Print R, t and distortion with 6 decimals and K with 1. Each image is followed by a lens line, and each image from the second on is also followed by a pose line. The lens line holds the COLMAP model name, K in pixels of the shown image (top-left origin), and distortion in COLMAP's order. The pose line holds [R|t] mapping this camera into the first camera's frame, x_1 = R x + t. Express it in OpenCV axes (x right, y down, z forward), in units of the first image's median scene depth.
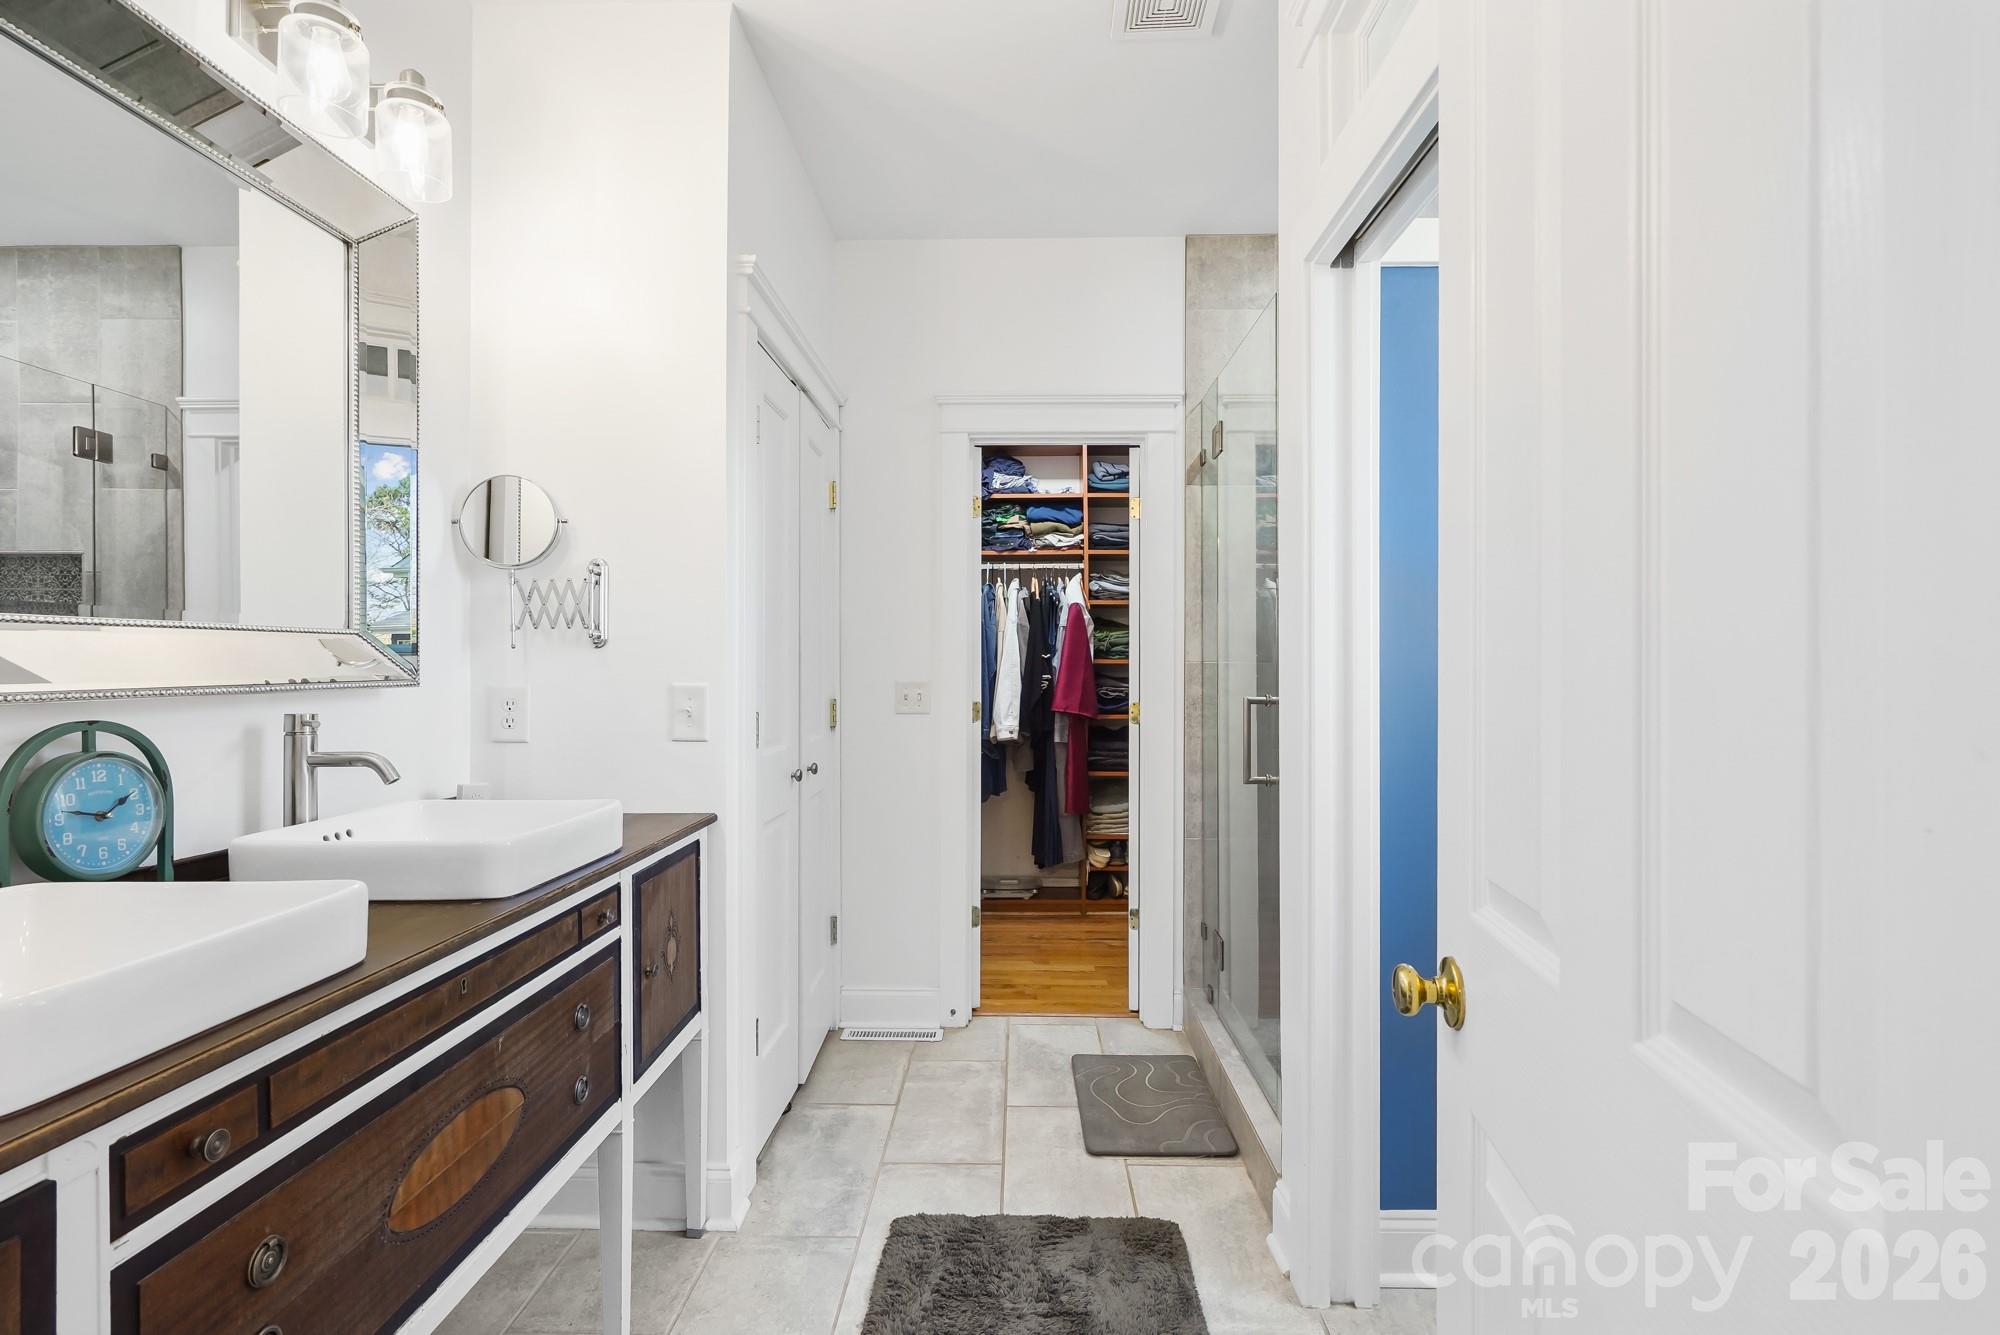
lens RADIAL K [[929.4, 0, 1002.3], [0, 929.4, 675.2], [0, 0, 1]] dist [-0.002489, 0.001798]
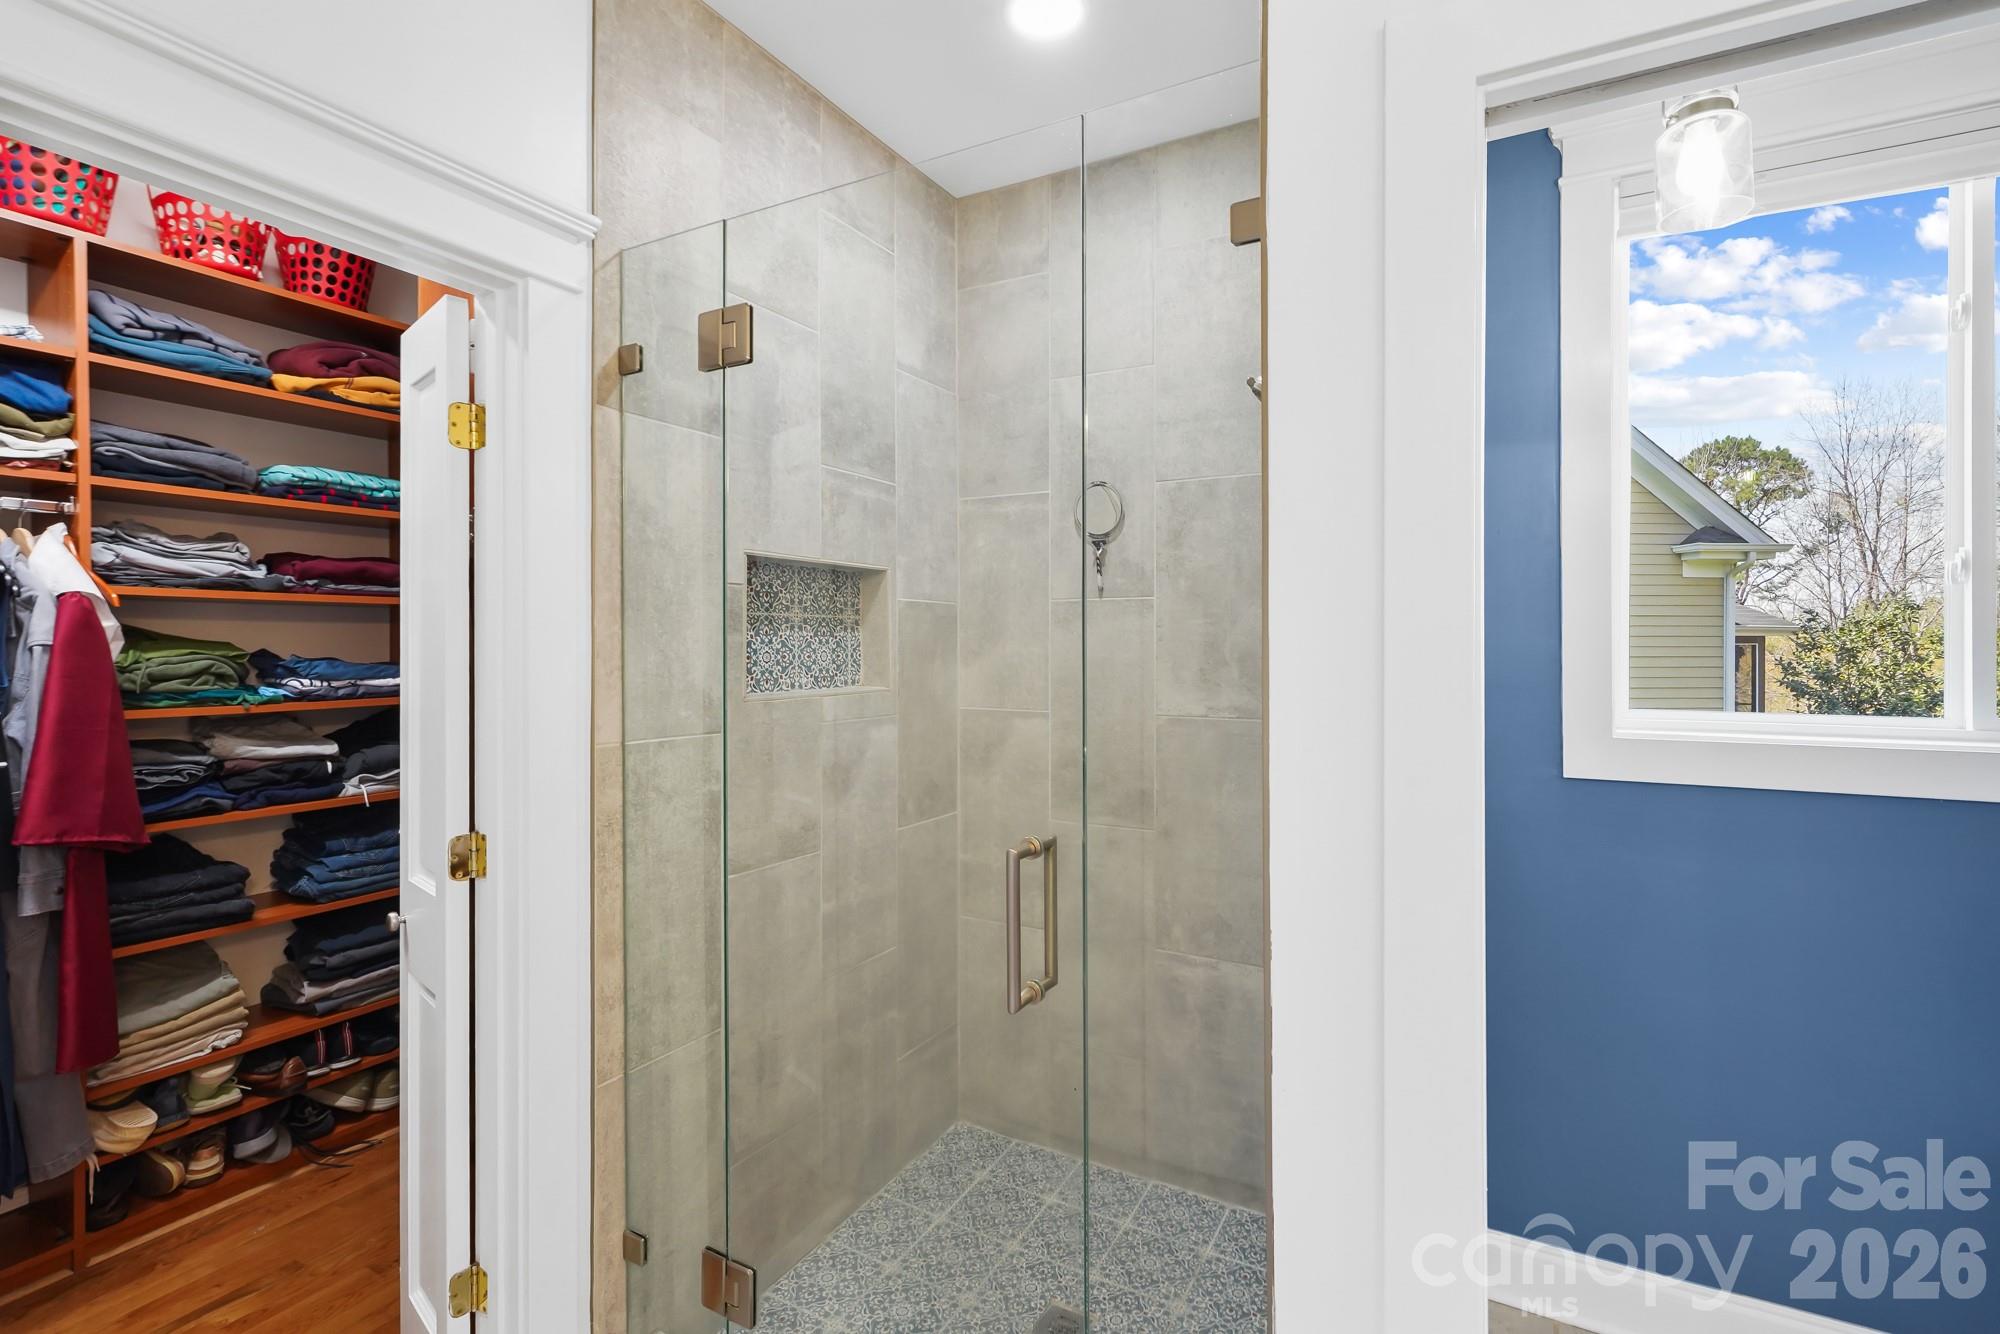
lens RADIAL K [[929.4, 0, 995.5], [0, 929.4, 649.1], [0, 0, 1]] dist [-0.002489, 0.001798]
pose [[0.464752, -0.003525, 0.885434, -0.107622], [0.005529, 0.999984, 0.001079, -0.046437], [-0.885424, 0.004394, 0.464764, 0.387236]]
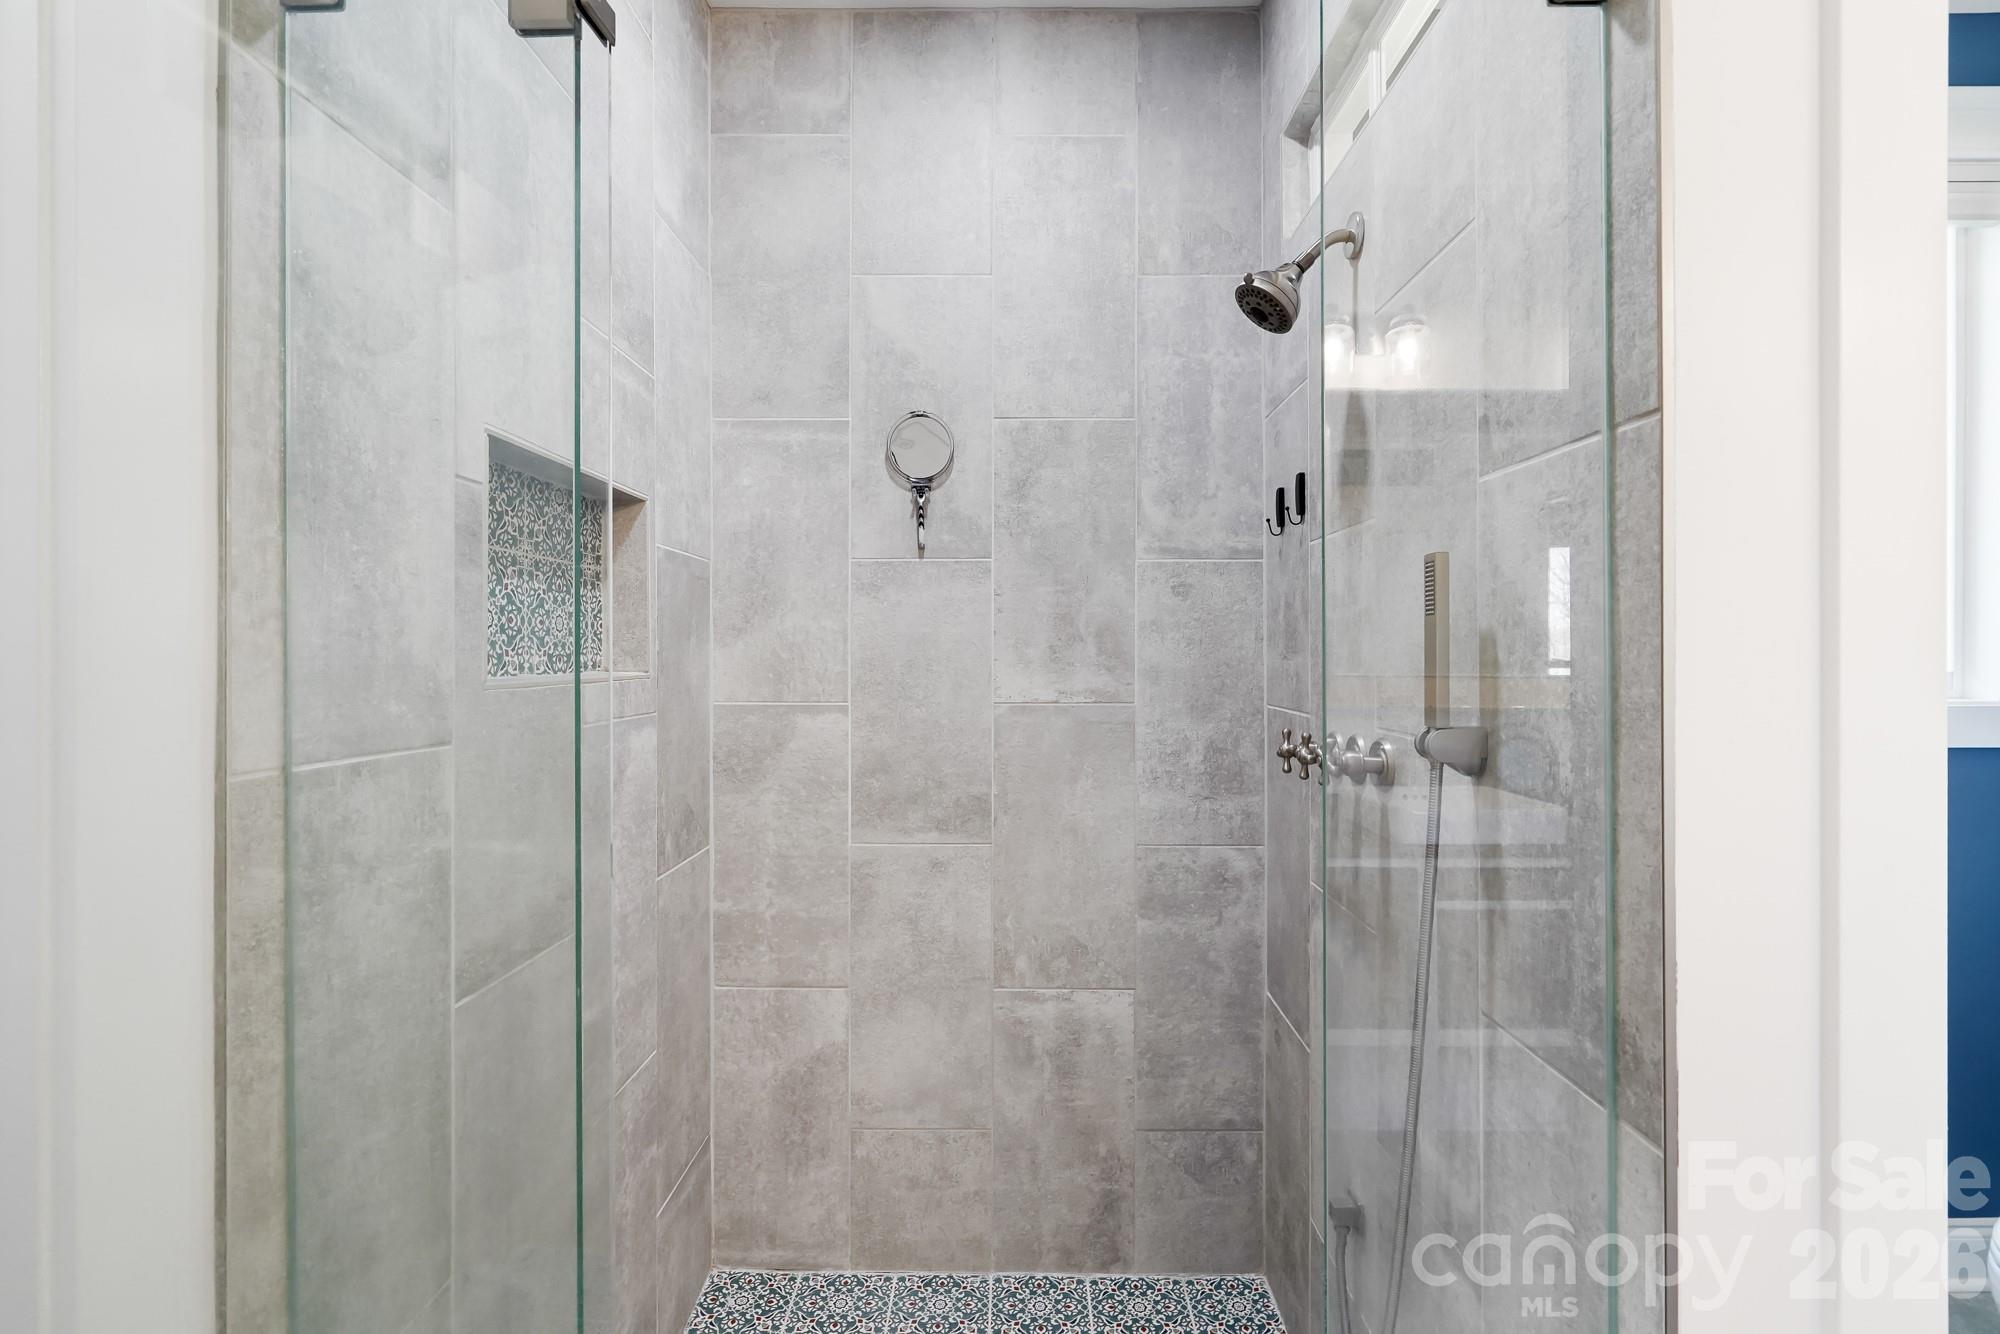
lens RADIAL K [[929.4, 0, 1005.9], [0, 929.4, 653.5], [0, 0, 1]] dist [-0.002489, 0.001798]
pose [[-0.019594, 0.000667, 0.999808, -0.031067], [0.007441, 0.999972, -0.000522, -0.030780], [-0.999780, 0.007429, -0.019599, 0.553790]]
